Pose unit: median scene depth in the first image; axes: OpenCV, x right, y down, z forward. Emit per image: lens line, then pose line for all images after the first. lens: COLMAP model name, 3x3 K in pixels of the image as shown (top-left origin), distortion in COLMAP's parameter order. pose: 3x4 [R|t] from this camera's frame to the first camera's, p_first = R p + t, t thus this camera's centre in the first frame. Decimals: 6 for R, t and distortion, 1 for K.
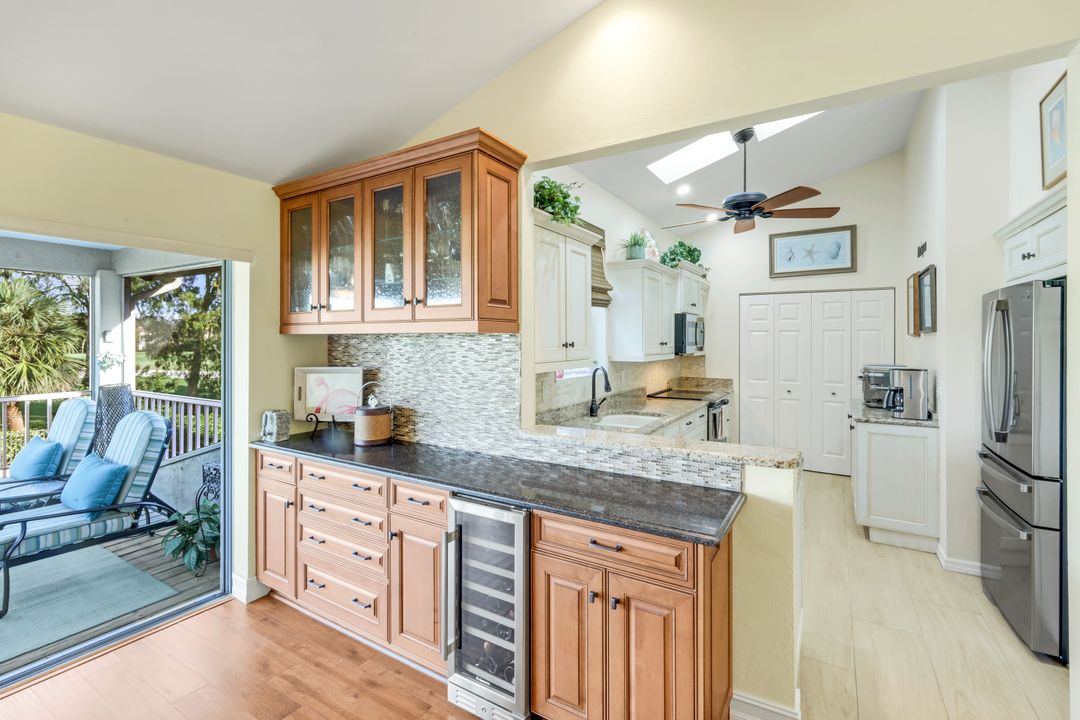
lens RADIAL K [[478.4, 0, 535.8], [0, 478.4, 335.2], [0, 0, 1]] dist [0.001234, -0.001053]
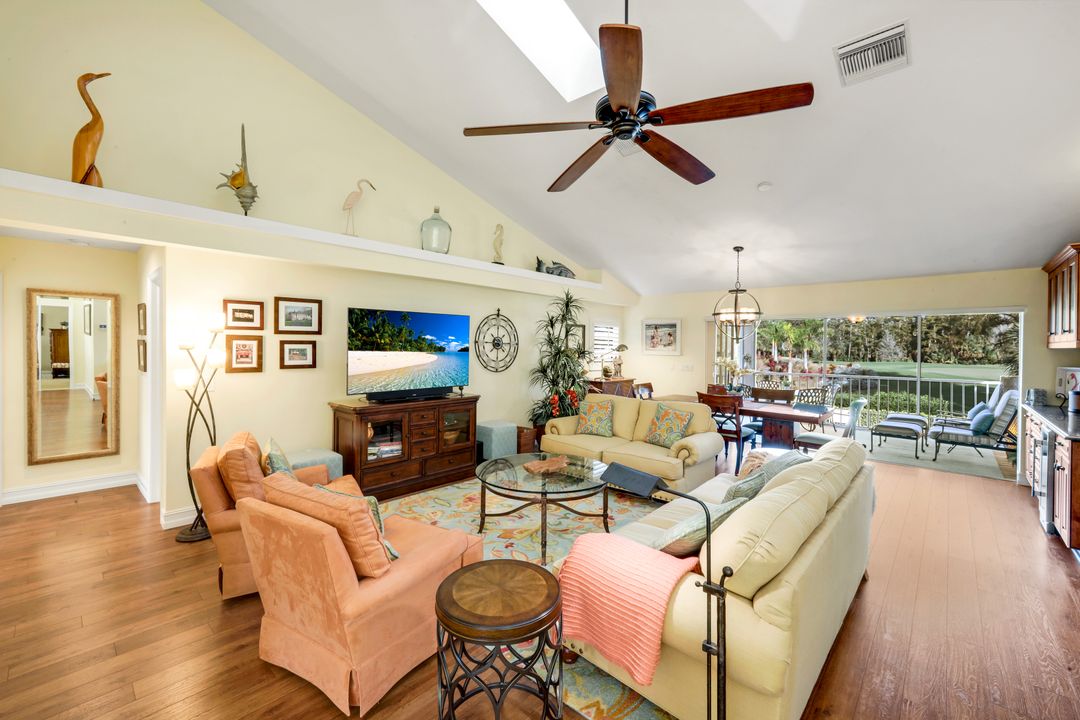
lens RADIAL K [[444.0, 0, 533.8], [0, 444.0, 350.9], [0, 0, 1]] dist [0.011717, -0.002697]
pose [[-0.209749, 0.007313, -0.977728, 1.336468], [-0.002360, 0.999965, 0.007986, -0.004645], [0.977752, 0.003983, -0.209725, -0.473134]]
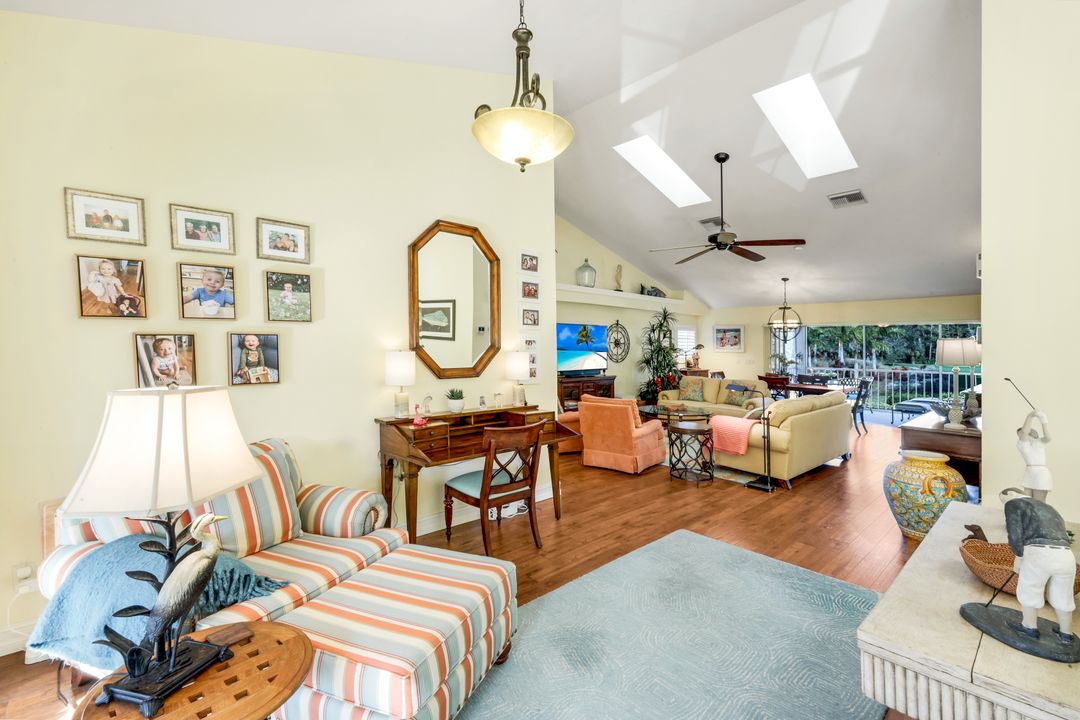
lens RADIAL K [[478.4, 0, 522.3], [0, 478.4, 335.7], [0, 0, 1]] dist [0.001234, -0.001053]
pose [[-0.305432, -0.025652, -0.951868, 2.571981], [-0.003642, 0.999661, -0.025771, 0.010635], [0.952207, -0.004404, -0.305422, -0.664326]]
